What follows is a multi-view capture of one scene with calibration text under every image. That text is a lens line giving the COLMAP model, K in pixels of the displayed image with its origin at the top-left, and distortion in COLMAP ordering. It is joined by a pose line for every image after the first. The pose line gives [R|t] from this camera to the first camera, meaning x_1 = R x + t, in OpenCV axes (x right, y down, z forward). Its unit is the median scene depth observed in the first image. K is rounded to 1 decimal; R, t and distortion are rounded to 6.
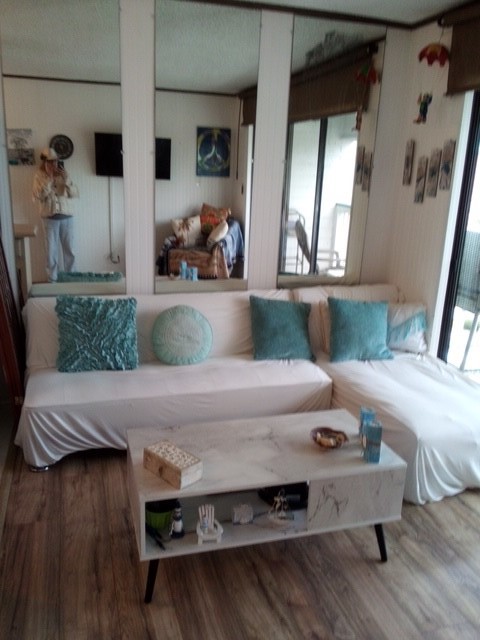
lens RADIAL K [[511.0, 0, 240.5], [0, 511.0, 321.5], [0, 0, 1]] dist [0.052482, -0.066100]
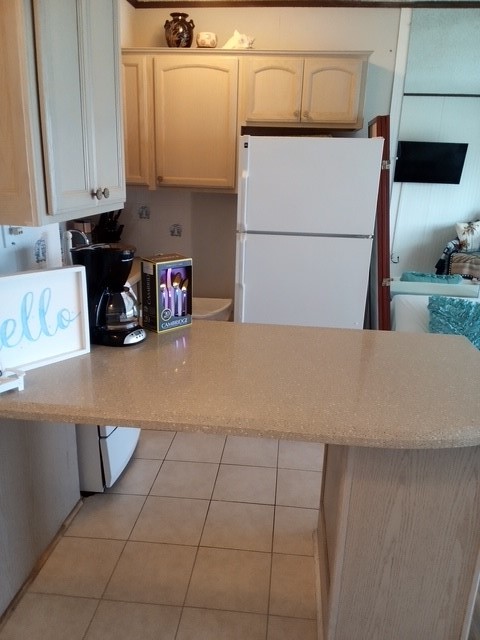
lens RADIAL K [[511.0, 0, 241.6], [0, 511.0, 318.2], [0, 0, 1]] dist [0.052482, -0.066100]
pose [[0.940555, 0.100226, -0.324517, -0.372257], [-0.100463, 0.994811, 0.016073, 0.021083], [0.324444, 0.017484, 0.945743, -0.155878]]
